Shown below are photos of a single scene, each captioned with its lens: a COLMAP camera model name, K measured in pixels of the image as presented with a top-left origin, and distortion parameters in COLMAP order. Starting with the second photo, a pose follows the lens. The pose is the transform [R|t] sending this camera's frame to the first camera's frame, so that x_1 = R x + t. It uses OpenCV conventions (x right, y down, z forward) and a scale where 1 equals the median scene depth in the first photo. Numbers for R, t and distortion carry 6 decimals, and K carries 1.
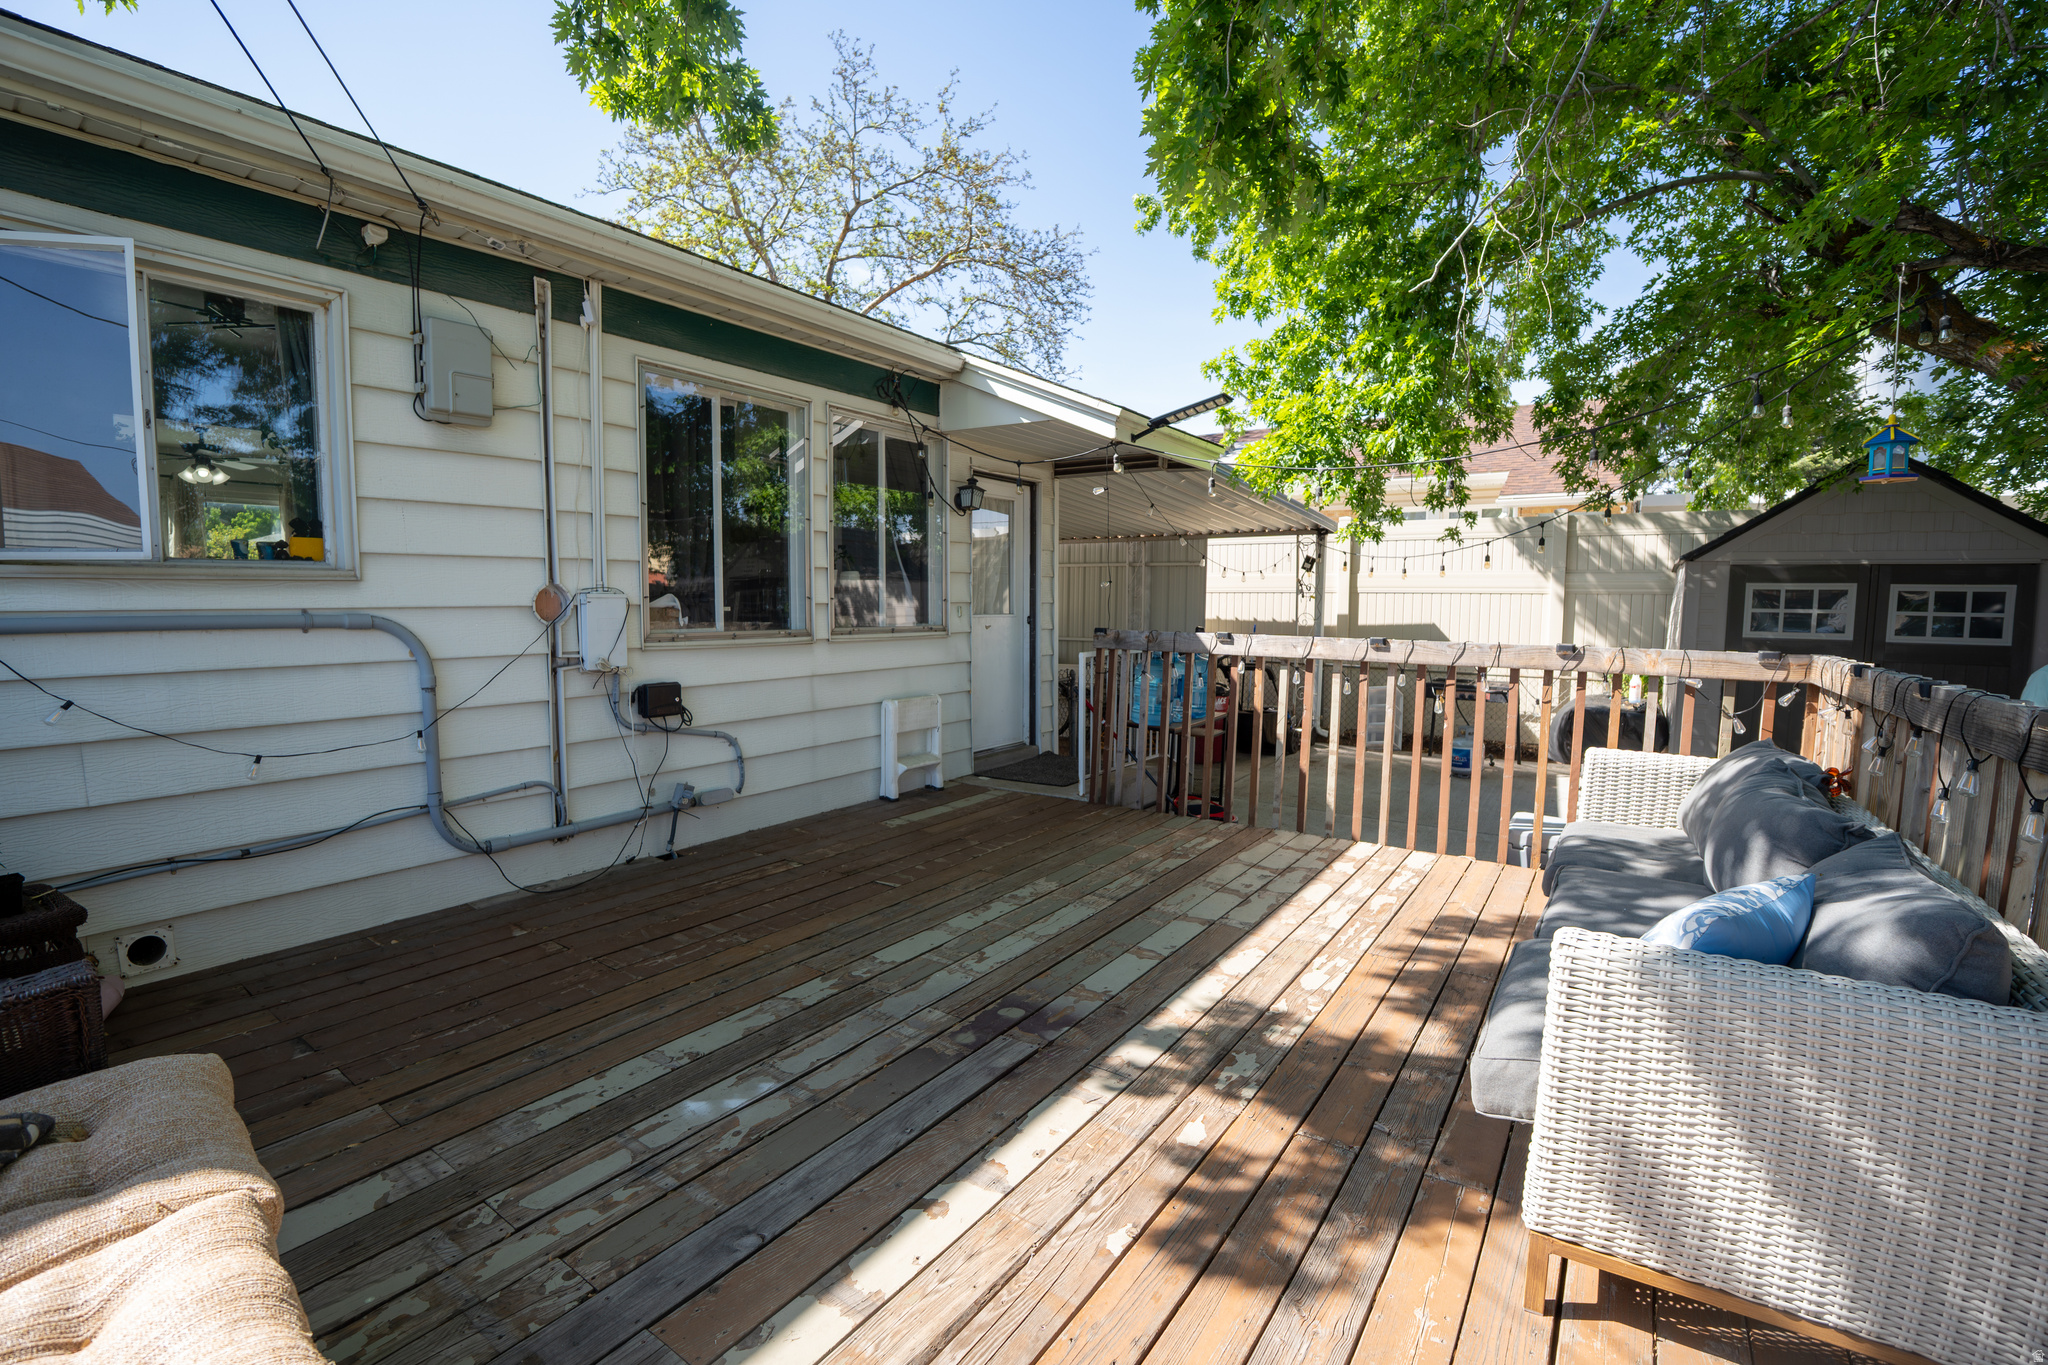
lens RADIAL K [[904.5, 0, 1027.2], [0, 904.5, 688.6], [0, 0, 1]] dist [-0.068217, 0.014714]
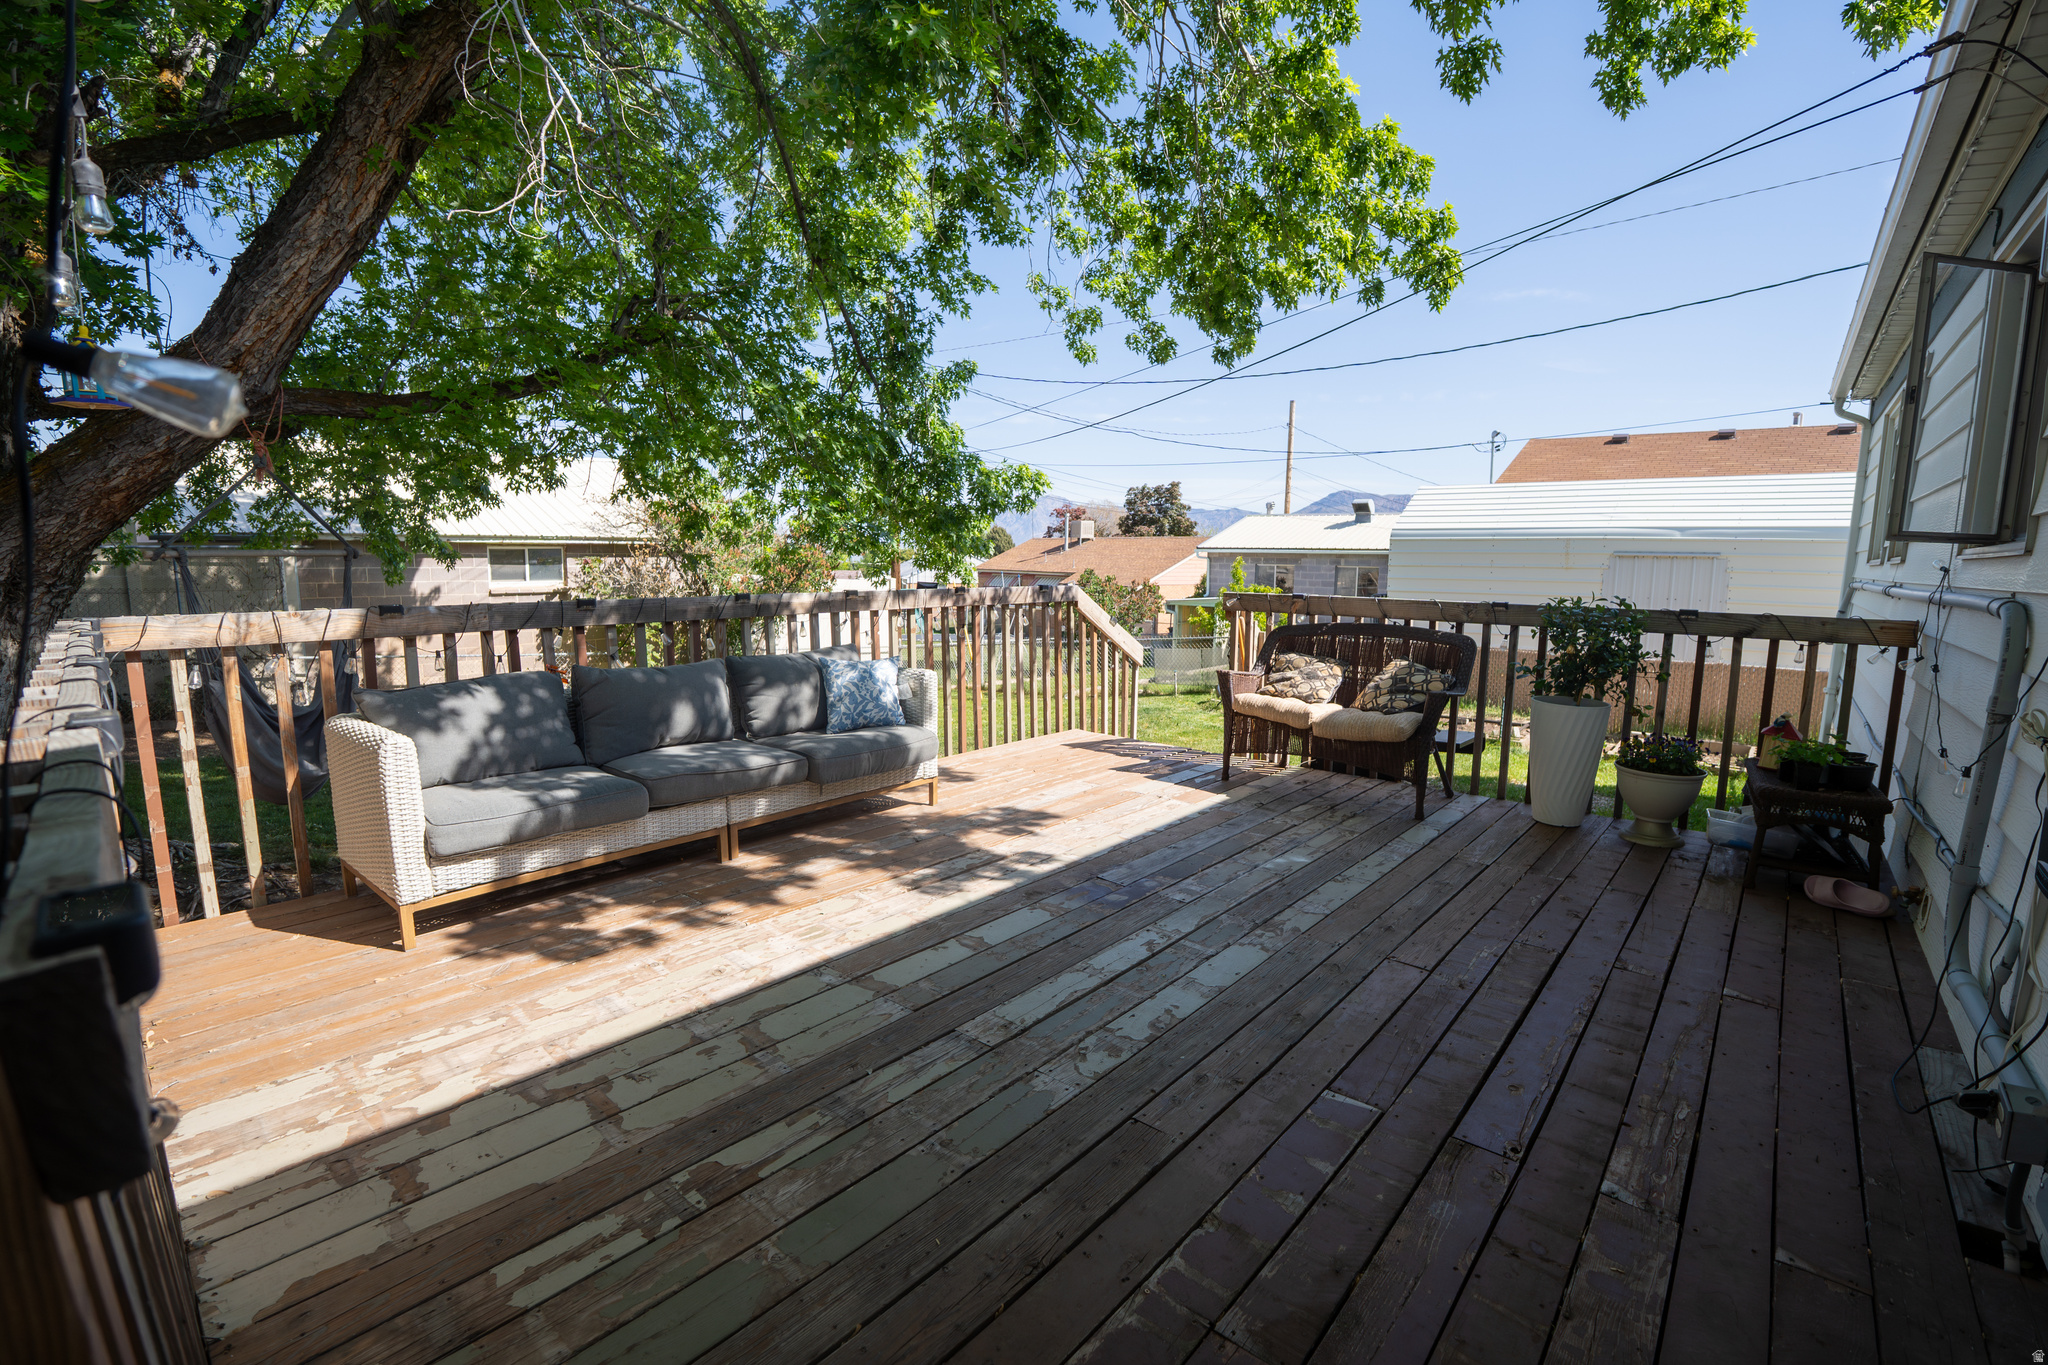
lens RADIAL K [[904.5, 0, 1027.2], [0, 904.5, 688.6], [0, 0, 1]] dist [-0.068217, 0.014714]
pose [[-0.993629, -0.031732, 0.108137, -0.014501], [-0.005177, 0.971378, 0.237481, -0.161070], [-0.112577, 0.235408, -0.965355, 1.630020]]
